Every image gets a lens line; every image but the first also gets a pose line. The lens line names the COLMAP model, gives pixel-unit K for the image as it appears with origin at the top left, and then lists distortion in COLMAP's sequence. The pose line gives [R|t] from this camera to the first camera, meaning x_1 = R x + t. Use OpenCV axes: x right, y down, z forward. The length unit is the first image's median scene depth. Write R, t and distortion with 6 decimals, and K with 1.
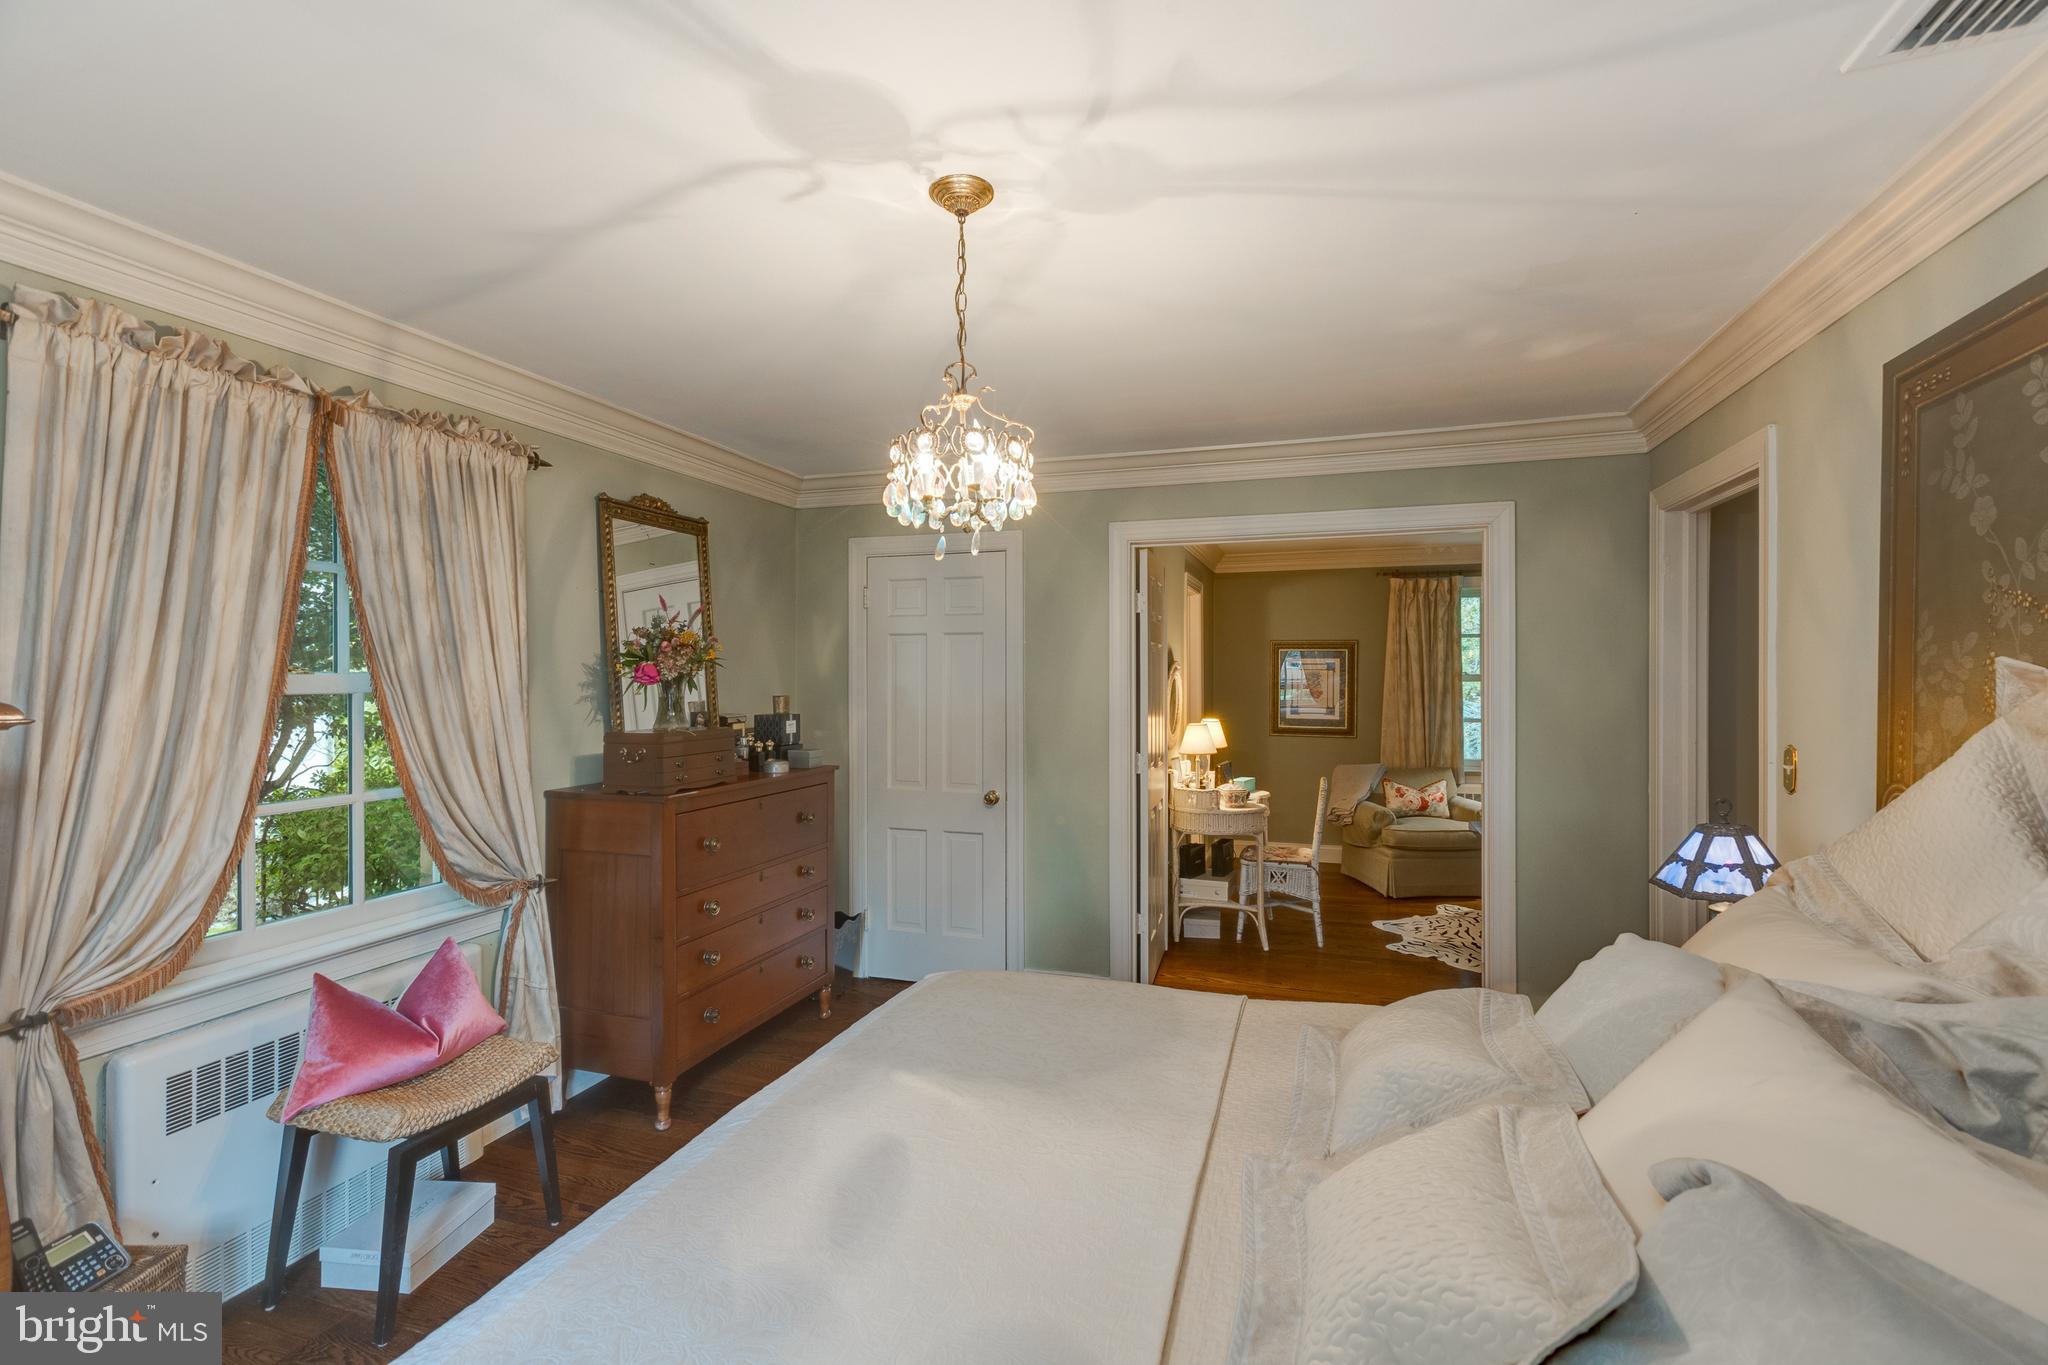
lens RADIAL K [[903.1, 0, 1023.5], [0, 903.1, 679.6], [0, 0, 1]] dist [-0.003890, -0.000477]
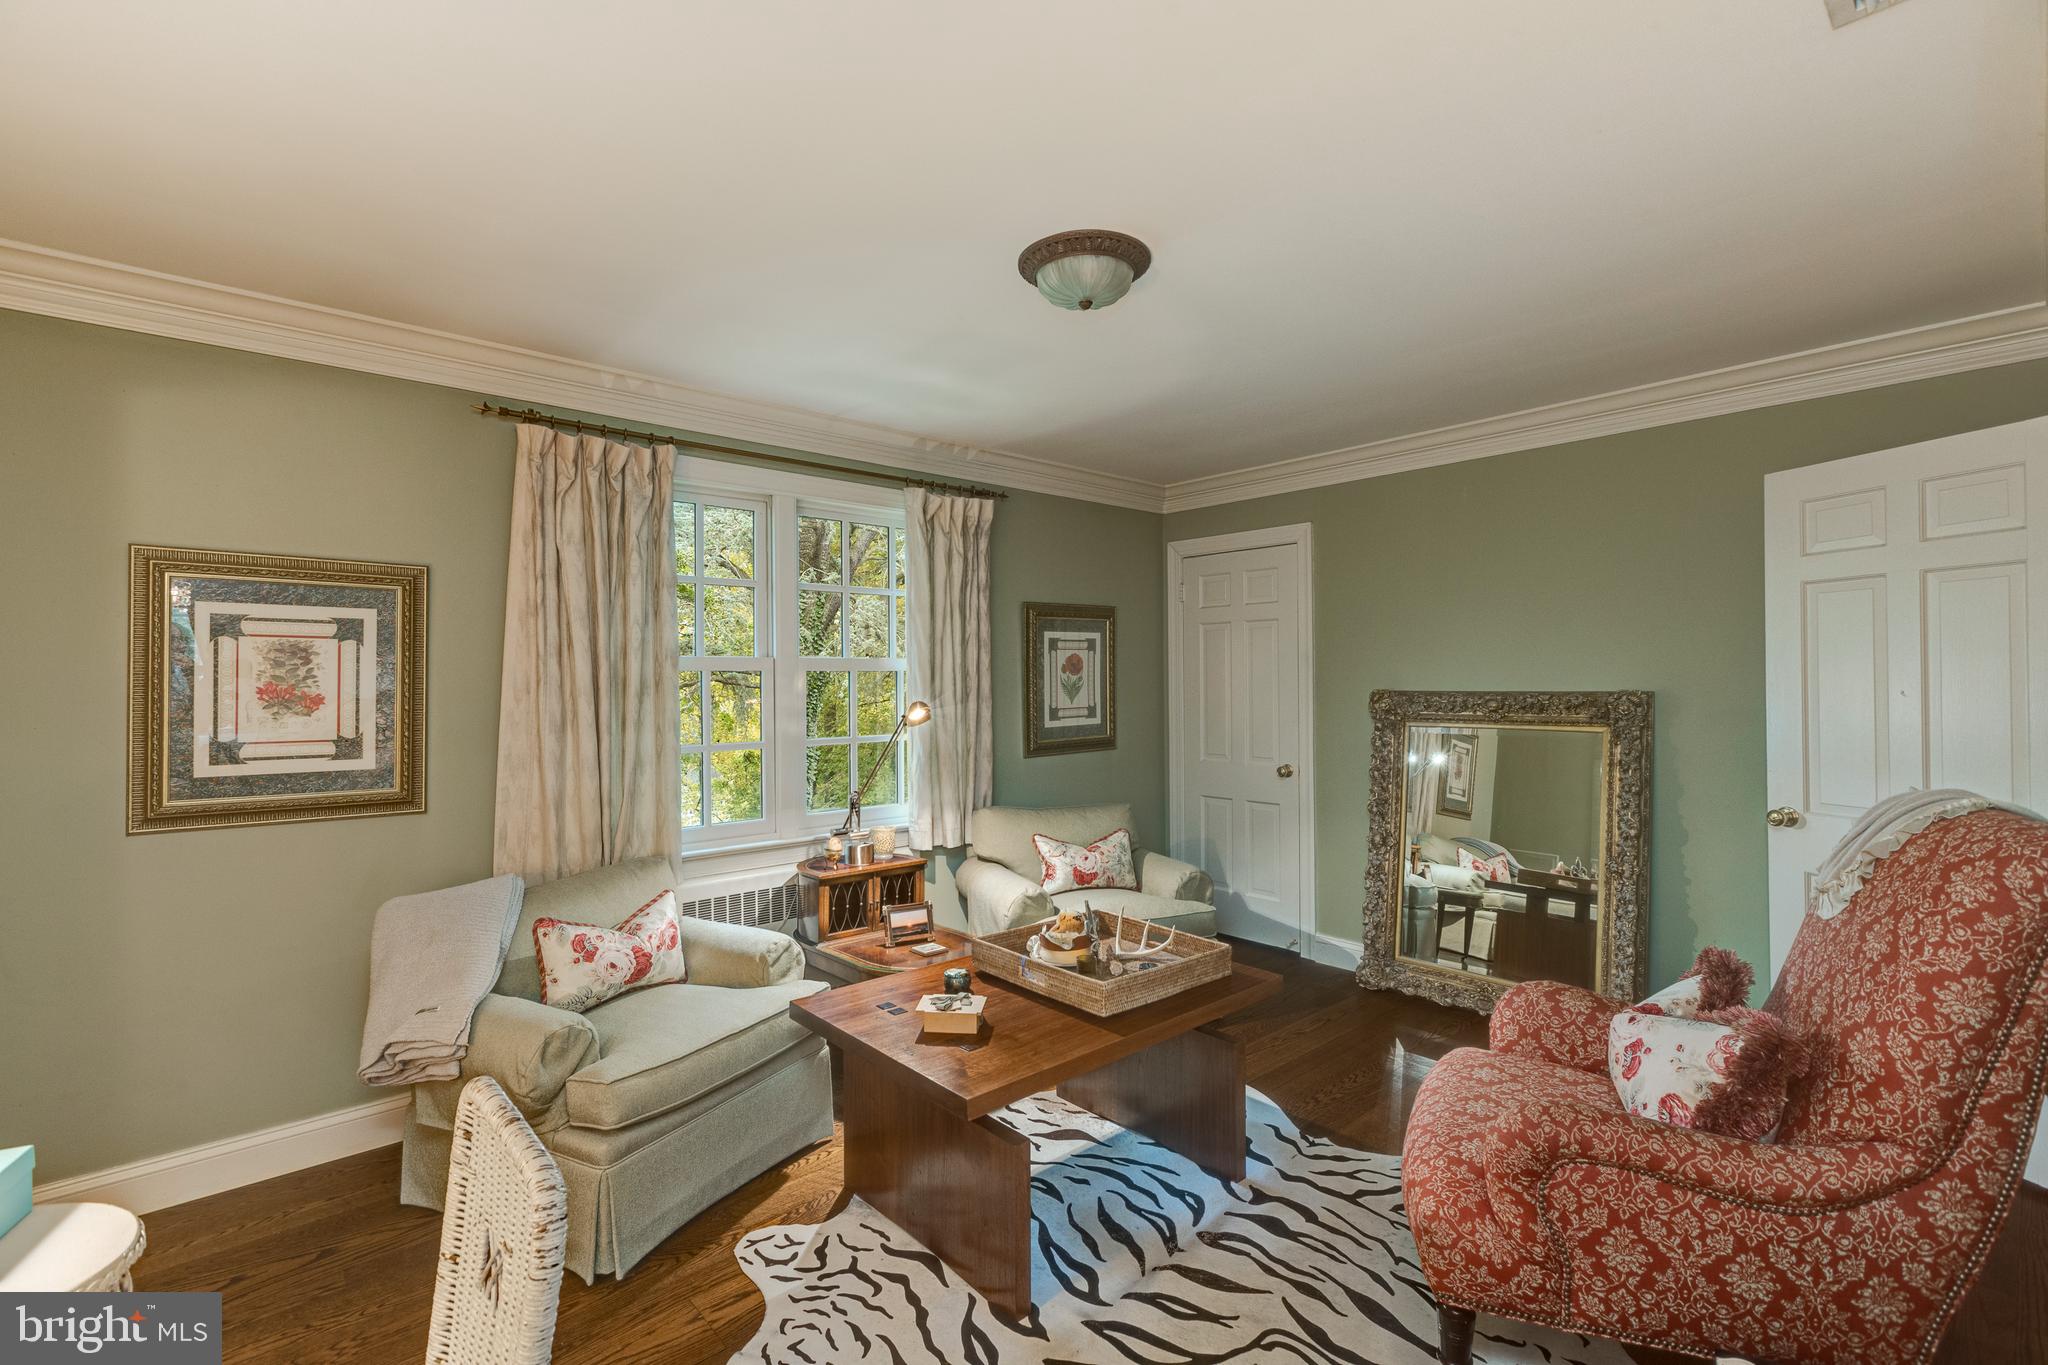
lens RADIAL K [[903.1, 0, 1024.0], [0, 903.1, 678.9], [0, 0, 1]] dist [-0.003890, -0.000477]
pose [[0.481729, 0.001002, 0.876320, 0.154476], [0.005717, 0.999974, -0.004287, 0.009862], [-0.876302, 0.007075, 0.481711, 0.598984]]
